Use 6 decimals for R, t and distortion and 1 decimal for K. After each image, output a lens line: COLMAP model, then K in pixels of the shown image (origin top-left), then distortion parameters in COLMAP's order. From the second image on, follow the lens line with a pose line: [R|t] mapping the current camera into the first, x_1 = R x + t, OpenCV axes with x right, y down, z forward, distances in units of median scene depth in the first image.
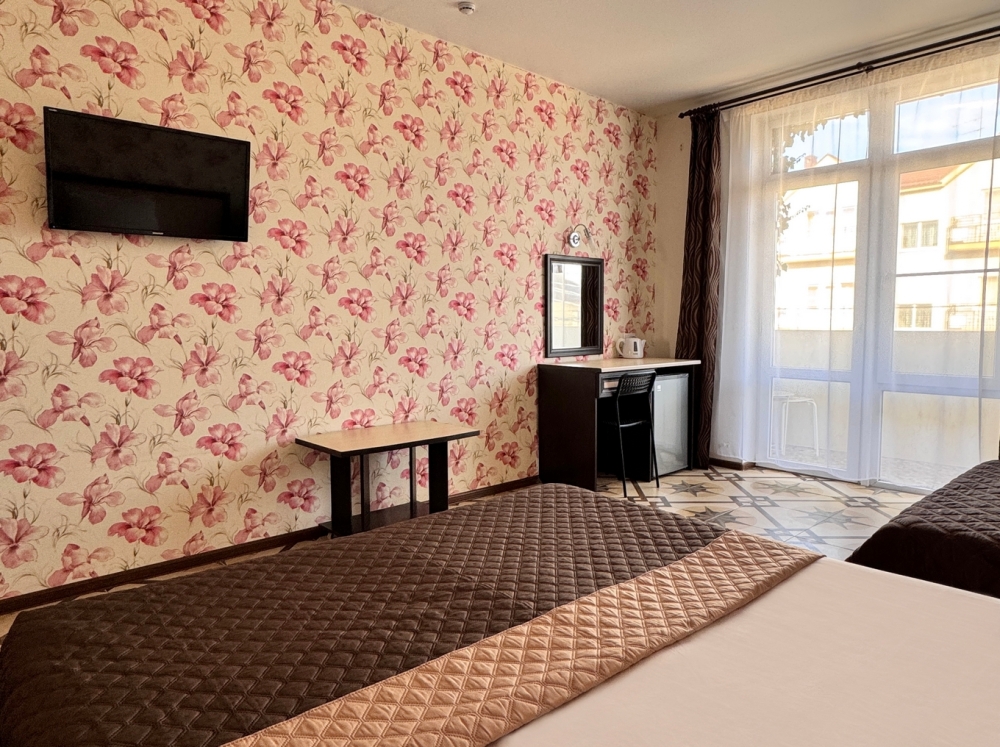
lens RADIAL K [[610.4, 0, 503.8], [0, 610.4, 376.4], [0, 0, 1]] dist [-0.003471, 0.000742]
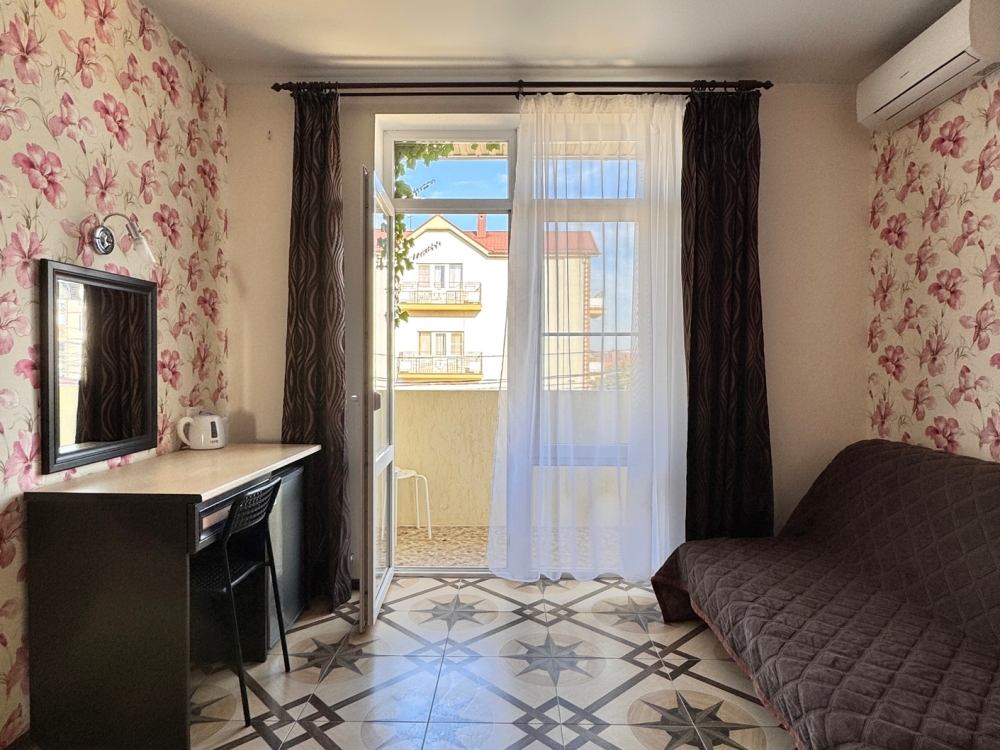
lens RADIAL K [[604.2, 0, 506.7], [0, 604.2, 370.4], [0, 0, 1]] dist [-0.006456, 0.006307]
pose [[0.685726, -0.002166, 0.727857, -0.025661], [0.062091, 0.996524, -0.055531, -0.062265], [-0.725207, 0.083272, 0.683477, 0.406024]]
